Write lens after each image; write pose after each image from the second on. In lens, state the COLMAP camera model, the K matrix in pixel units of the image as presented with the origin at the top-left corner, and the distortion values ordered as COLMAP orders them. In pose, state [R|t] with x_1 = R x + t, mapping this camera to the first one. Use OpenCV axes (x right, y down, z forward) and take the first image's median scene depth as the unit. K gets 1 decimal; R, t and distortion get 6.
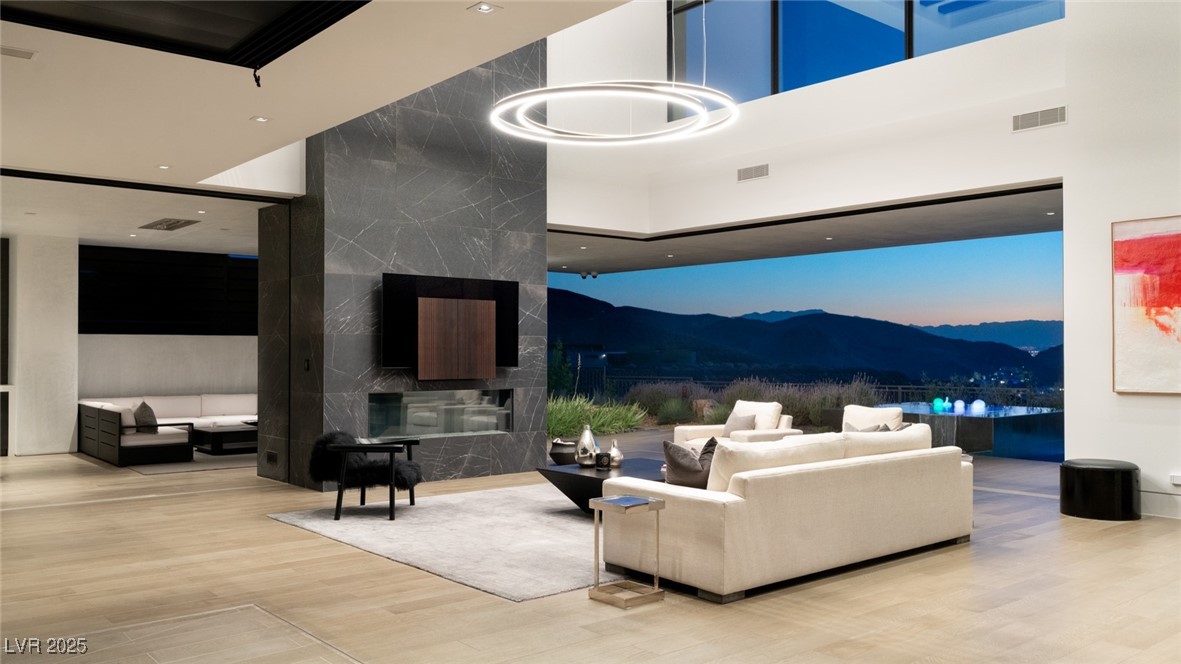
lens RADIAL K [[963.9, 0, 591.2], [0, 963.9, 338.9], [0, 0, 1]] dist [0.003882, 0.002769]
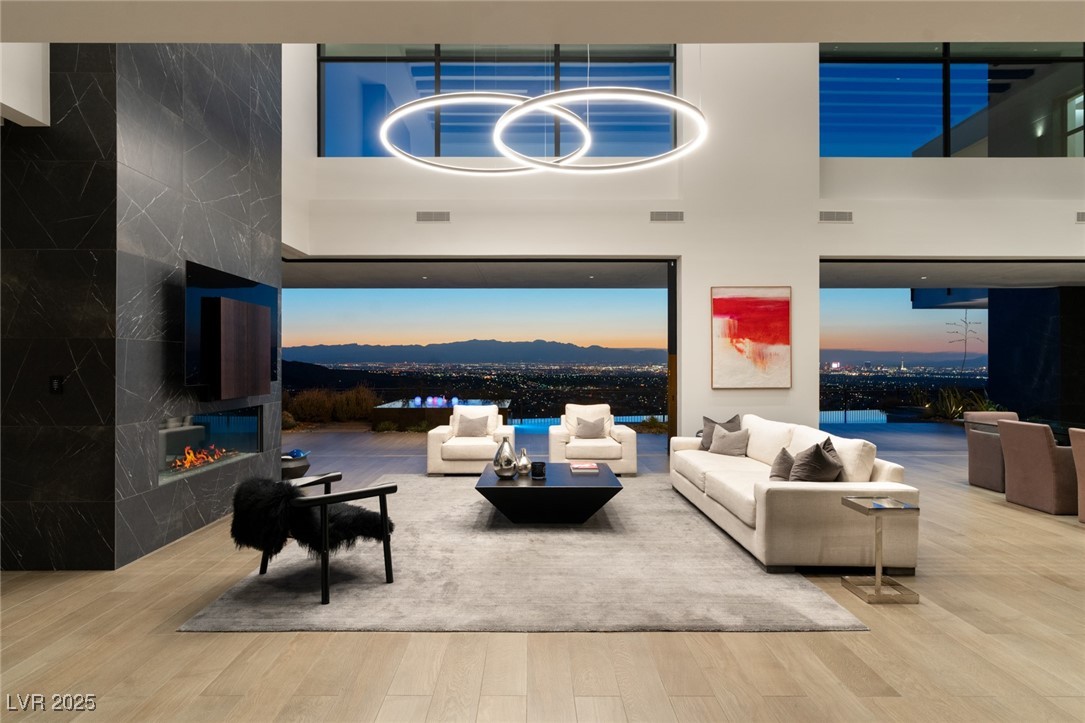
lens RADIAL K [[621.2, 0, 535.5], [0, 621.2, 356.8], [0, 0, 1]] dist [0.002507, -0.002202]
pose [[0.635694, 0.009080, 0.771887, -0.482263], [-0.010254, 0.999942, -0.003318, 0.006997], [-0.771873, -0.005806, 0.635751, 0.553111]]
